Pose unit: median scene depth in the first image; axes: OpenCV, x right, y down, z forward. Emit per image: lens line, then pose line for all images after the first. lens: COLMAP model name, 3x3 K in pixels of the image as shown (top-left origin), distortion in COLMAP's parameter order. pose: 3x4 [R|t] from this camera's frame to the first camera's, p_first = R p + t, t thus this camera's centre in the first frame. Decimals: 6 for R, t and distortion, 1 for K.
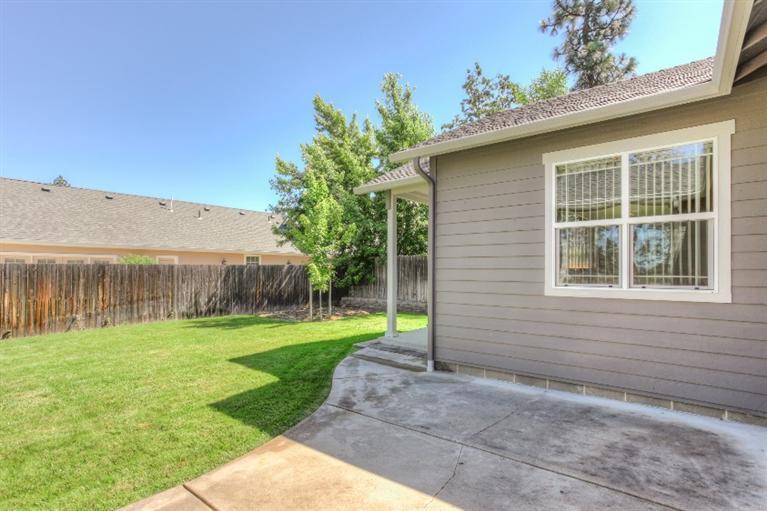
lens RADIAL K [[379.3, 0, 393.6], [0, 379.3, 268.4], [0, 0, 1]] dist [-0.024954, 0.004681]
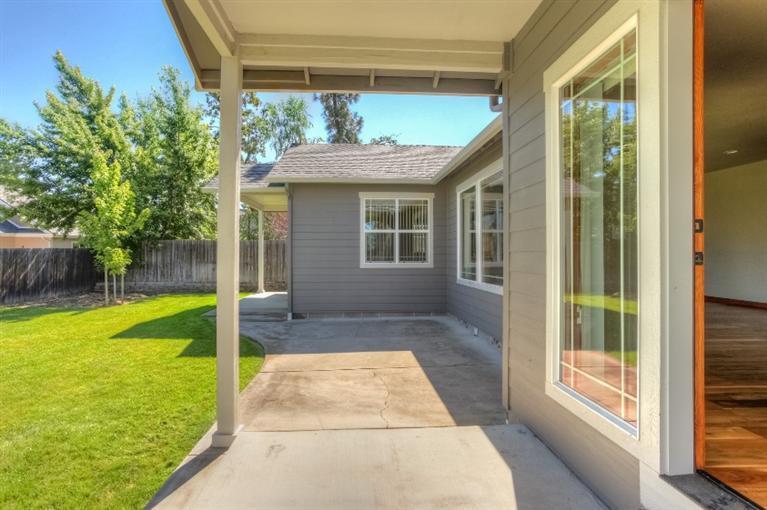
lens RADIAL K [[379.3, 0, 382.8], [0, 379.3, 251.5], [0, 0, 1]] dist [-0.024954, 0.004681]
pose [[0.726848, 0.000542, 0.686798, -0.643265], [-0.002366, 0.999996, 0.001715, -0.010069], [-0.686794, -0.002872, 0.726847, -0.355071]]
